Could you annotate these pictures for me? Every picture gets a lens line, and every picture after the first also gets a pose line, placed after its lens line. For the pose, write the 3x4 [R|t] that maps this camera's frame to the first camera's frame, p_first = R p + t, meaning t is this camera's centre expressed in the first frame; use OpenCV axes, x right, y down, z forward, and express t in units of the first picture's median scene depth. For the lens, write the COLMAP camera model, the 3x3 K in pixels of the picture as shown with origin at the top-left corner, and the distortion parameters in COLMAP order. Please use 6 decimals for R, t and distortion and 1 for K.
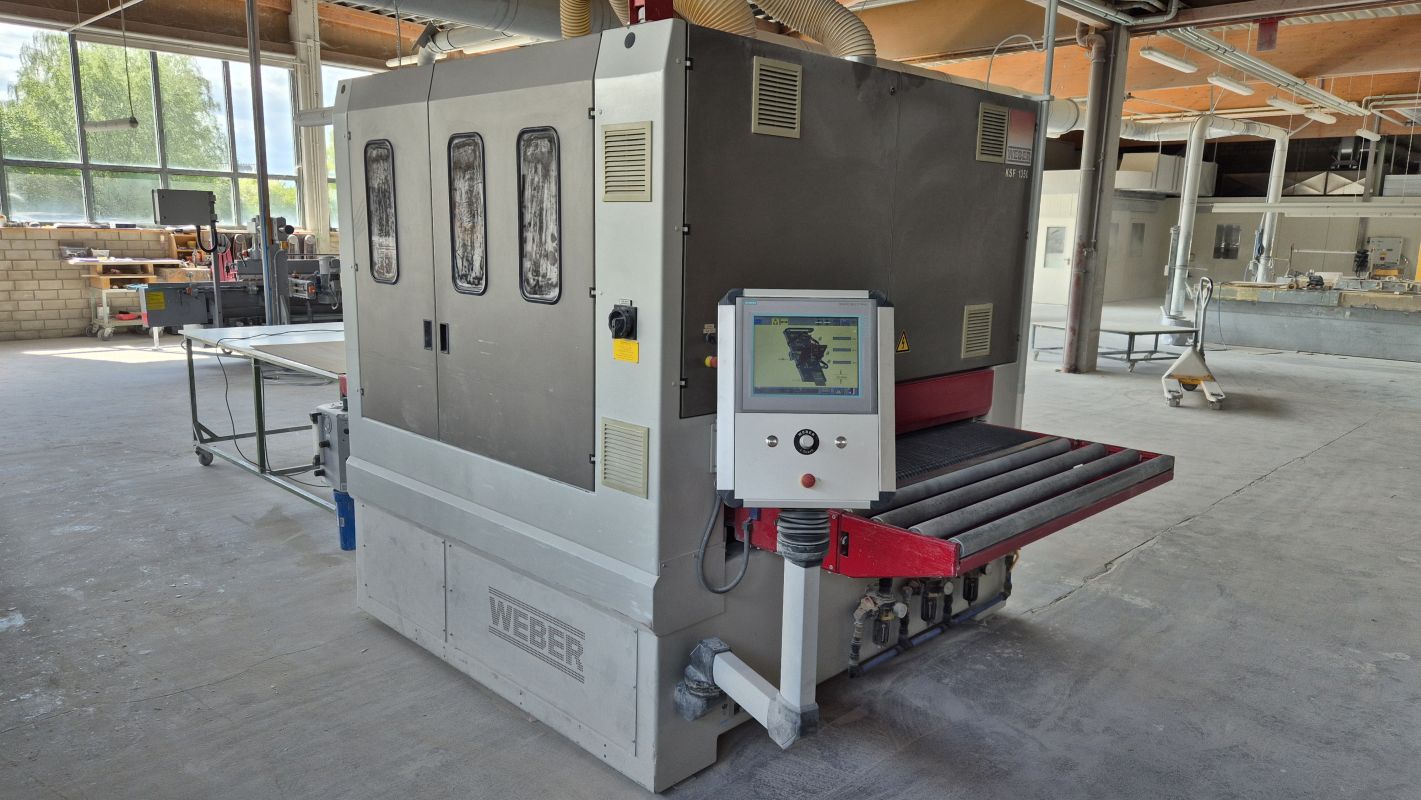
lens RADIAL K [[951.1, 0, 719.2], [0, 951.1, 402.1], [0, 0, 1]] dist [0.084812, -0.078869]
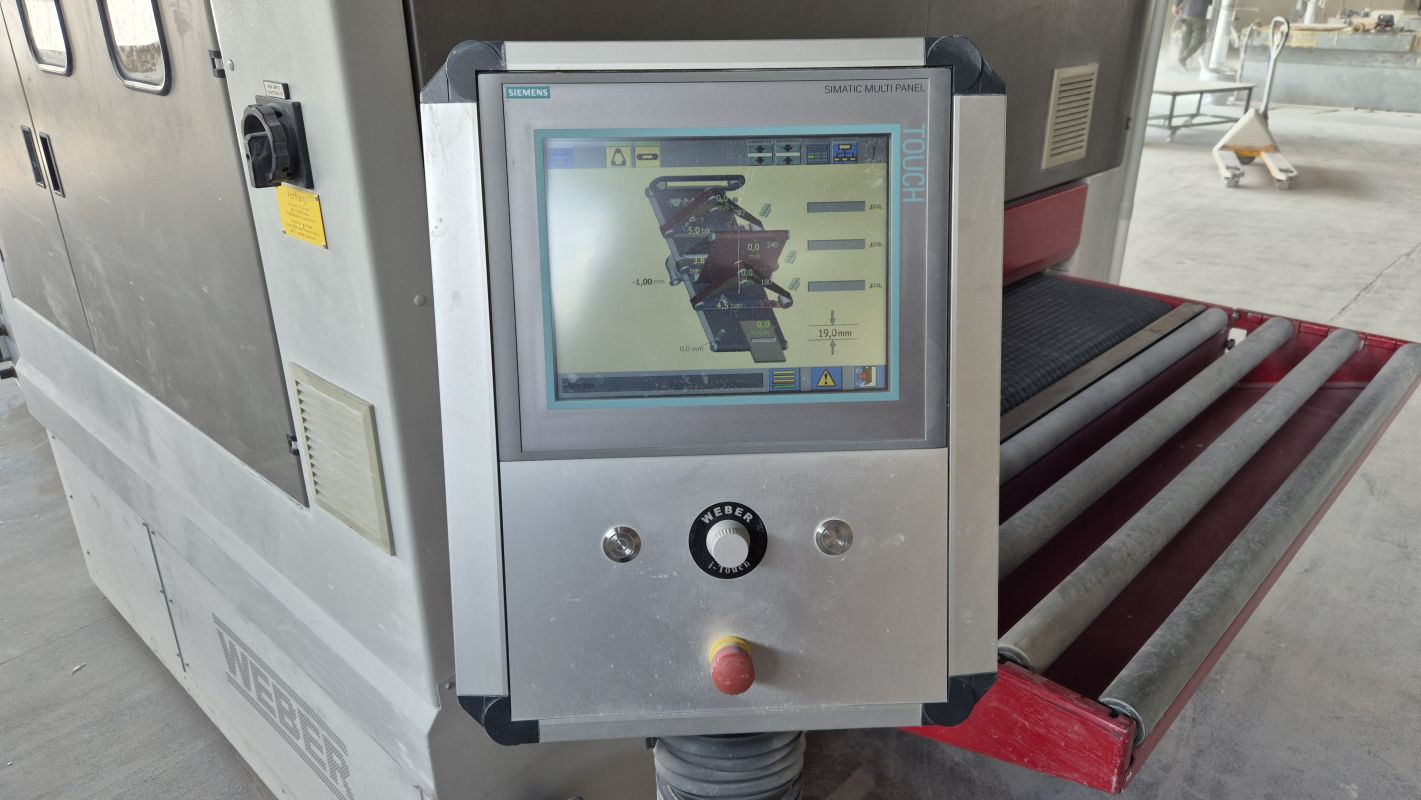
lens RADIAL K [[951.1, 0, 719.2], [0, 951.1, 402.1], [0, 0, 1]] dist [0.084812, -0.078869]
pose [[0.999407, -0.032400, 0.011637, 0.046721], [0.028880, 0.973023, 0.228894, -0.042334], [-0.018739, -0.228422, 0.973382, 0.375545]]
